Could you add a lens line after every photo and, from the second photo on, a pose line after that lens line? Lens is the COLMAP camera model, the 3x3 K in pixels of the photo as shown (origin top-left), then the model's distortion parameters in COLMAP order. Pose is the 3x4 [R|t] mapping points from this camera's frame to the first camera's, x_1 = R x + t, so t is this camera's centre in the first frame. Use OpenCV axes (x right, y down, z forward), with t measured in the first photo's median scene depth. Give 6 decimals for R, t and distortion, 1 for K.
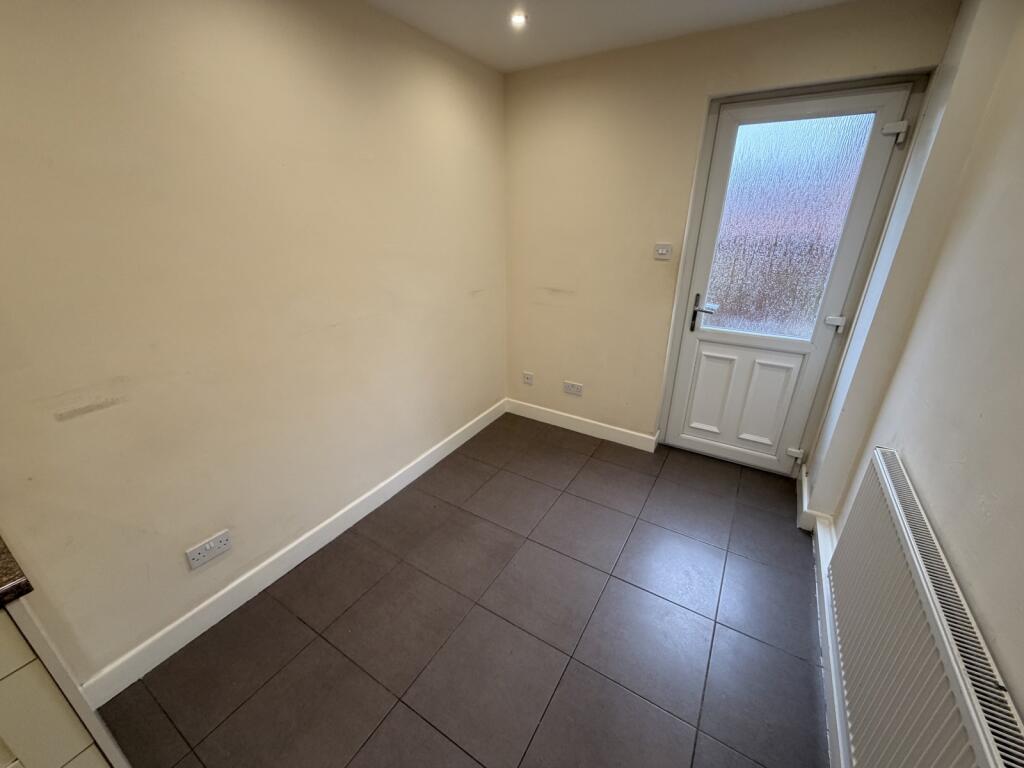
lens RADIAL K [[410.0, 0, 512.0], [0, 410.0, 384.0], [0, 0, 1]] dist [0.001818, 0.000049]
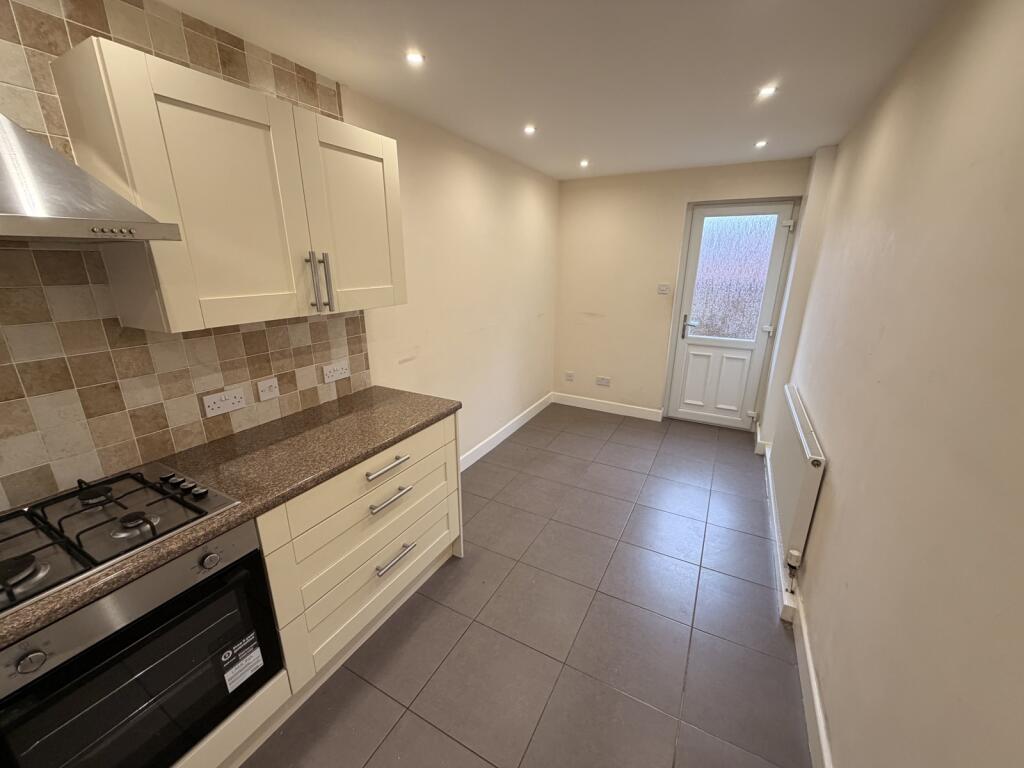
lens RADIAL K [[410.0, 0, 512.0], [0, 410.0, 384.0], [0, 0, 1]] dist [0.001818, 0.000049]
pose [[0.998552, -0.009605, 0.052931, -0.303813], [0.014762, 0.995085, -0.097920, 0.191494], [-0.051730, 0.098559, 0.993786, -0.516240]]
